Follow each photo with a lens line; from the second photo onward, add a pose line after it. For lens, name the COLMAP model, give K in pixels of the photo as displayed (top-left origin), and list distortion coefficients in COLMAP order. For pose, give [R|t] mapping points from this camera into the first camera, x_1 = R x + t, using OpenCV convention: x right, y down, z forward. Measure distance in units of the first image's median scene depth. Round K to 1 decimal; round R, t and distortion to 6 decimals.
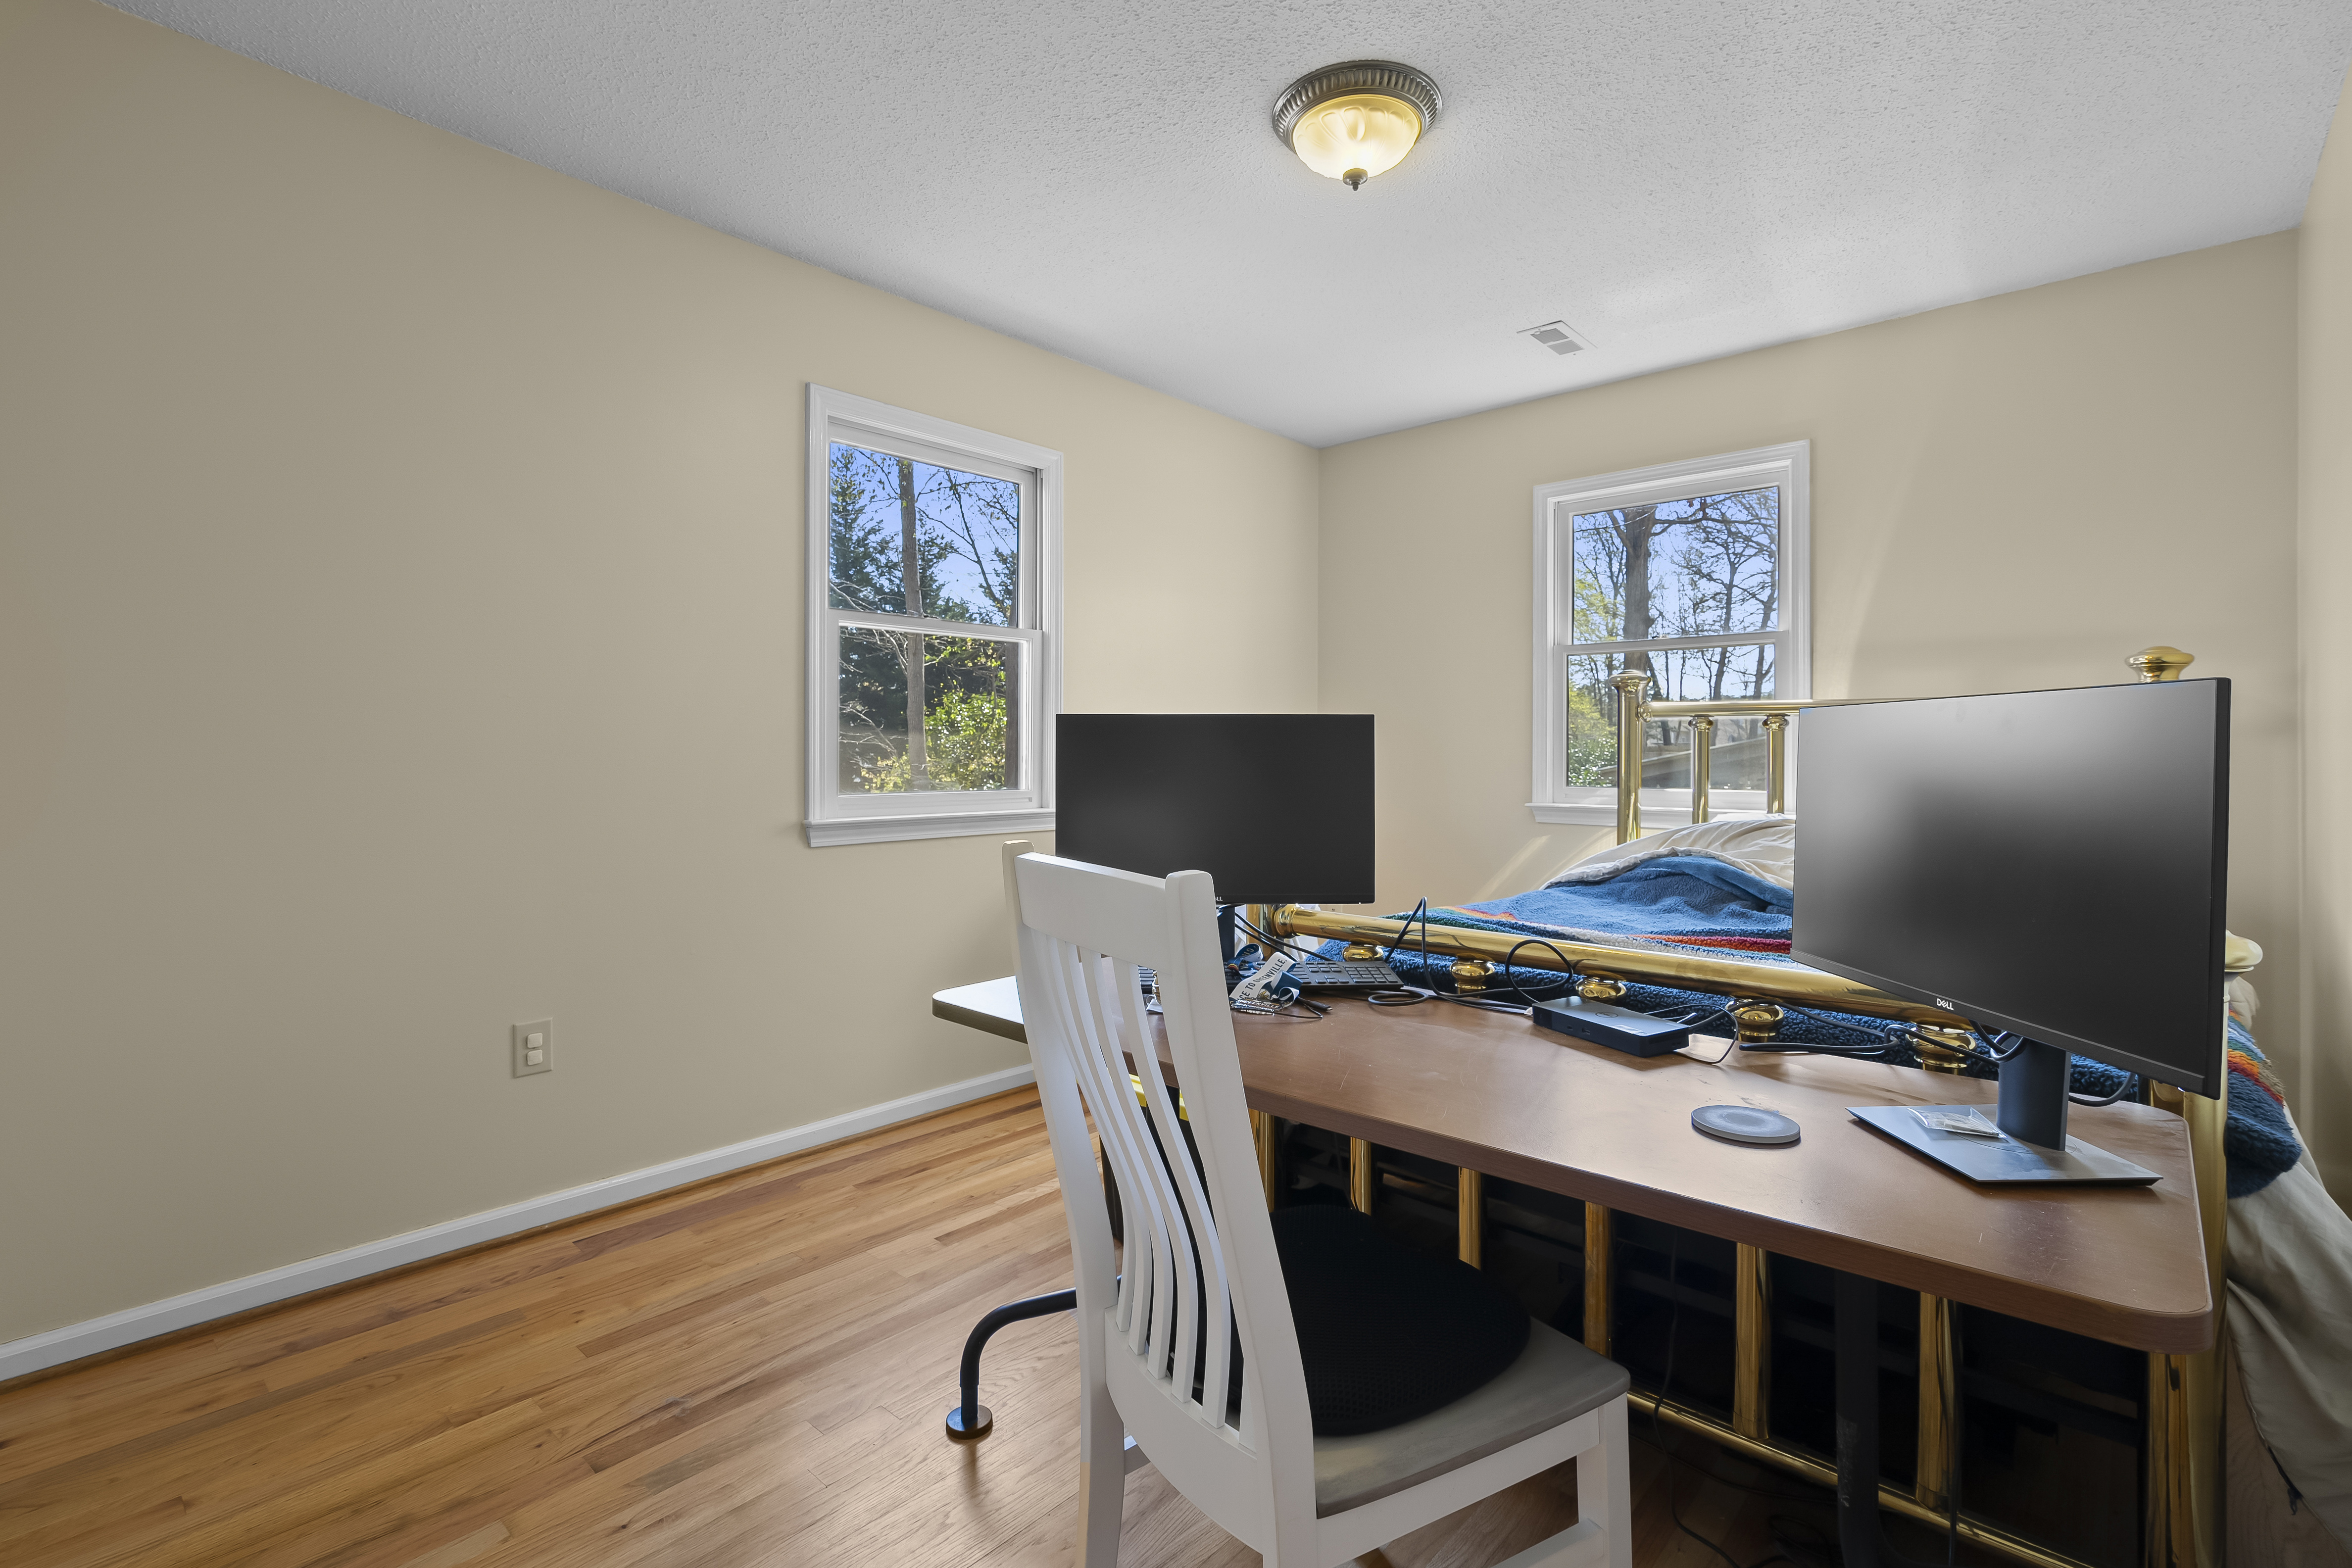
lens RADIAL K [[1077.3, 0, 1176.0], [0, 1077.3, 784.0], [0, 0, 1]] dist [0.002251, 0.000352]
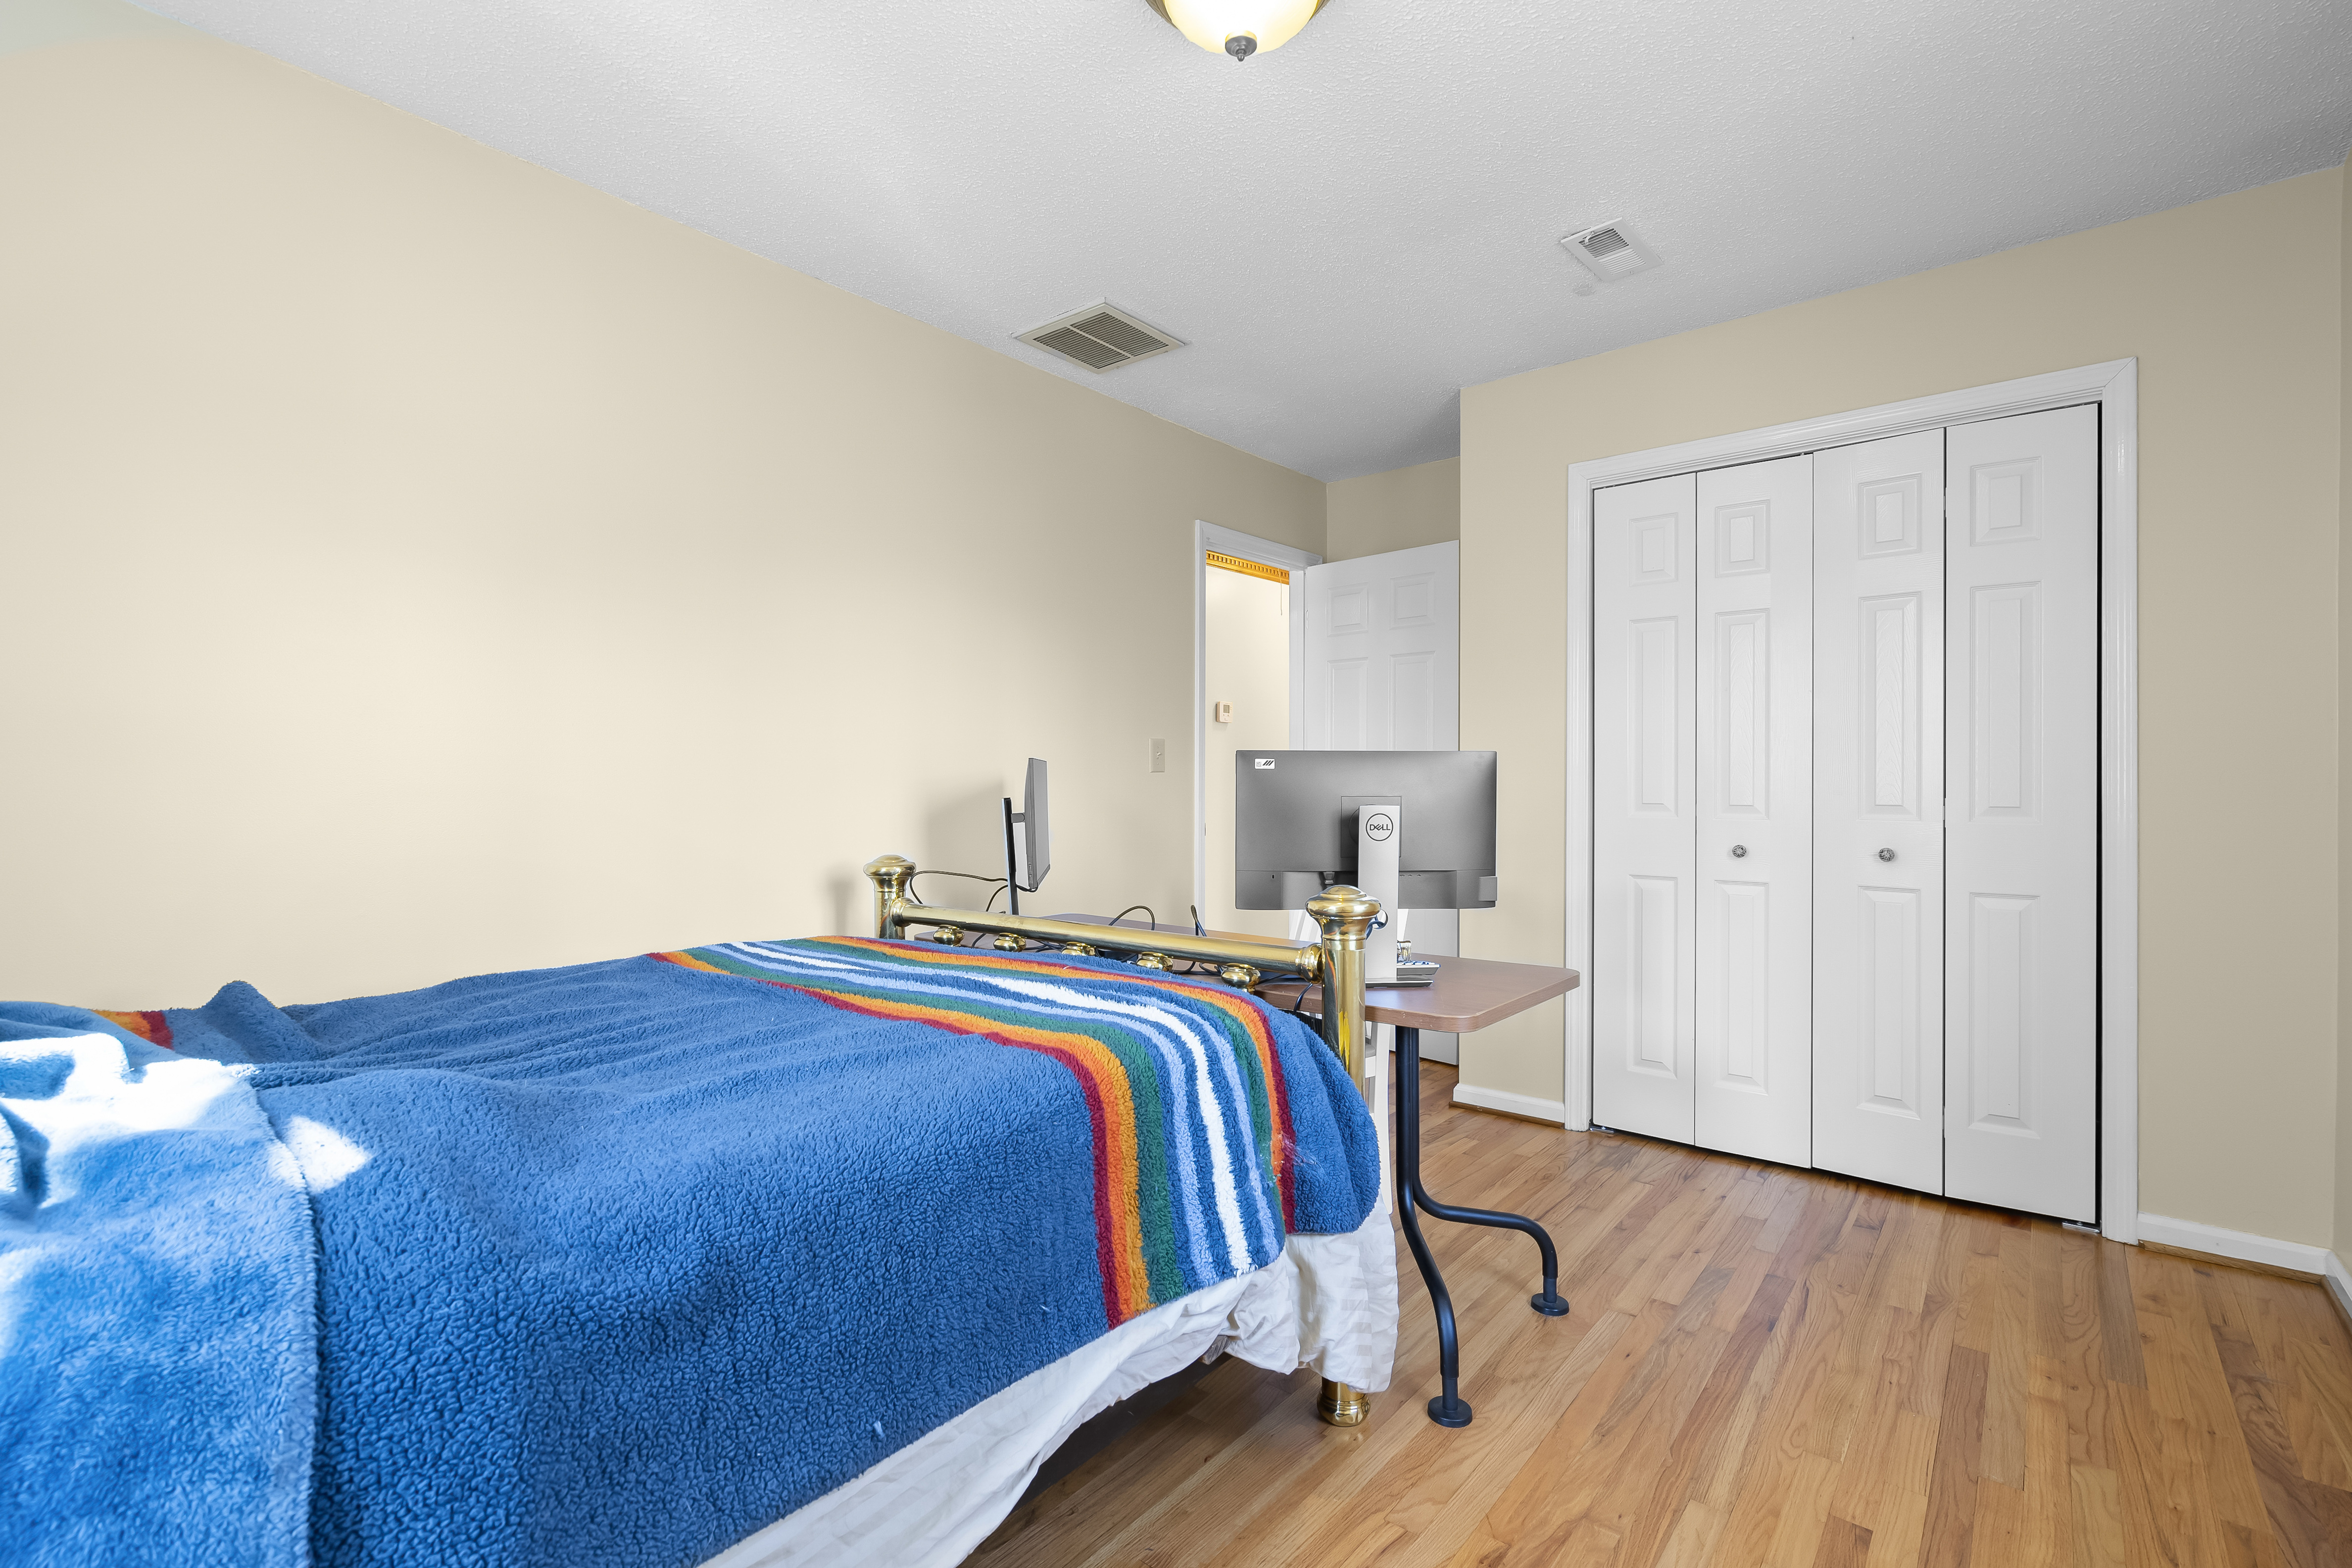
lens RADIAL K [[1077.3, 0, 1176.0], [0, 1077.3, 784.0], [0, 0, 1]] dist [0.002251, 0.000352]
pose [[-0.998473, 0.004819, -0.055038, 0.259066], [0.003085, 0.999497, 0.031549, -0.060690], [0.055163, 0.031331, -0.997986, 1.791085]]
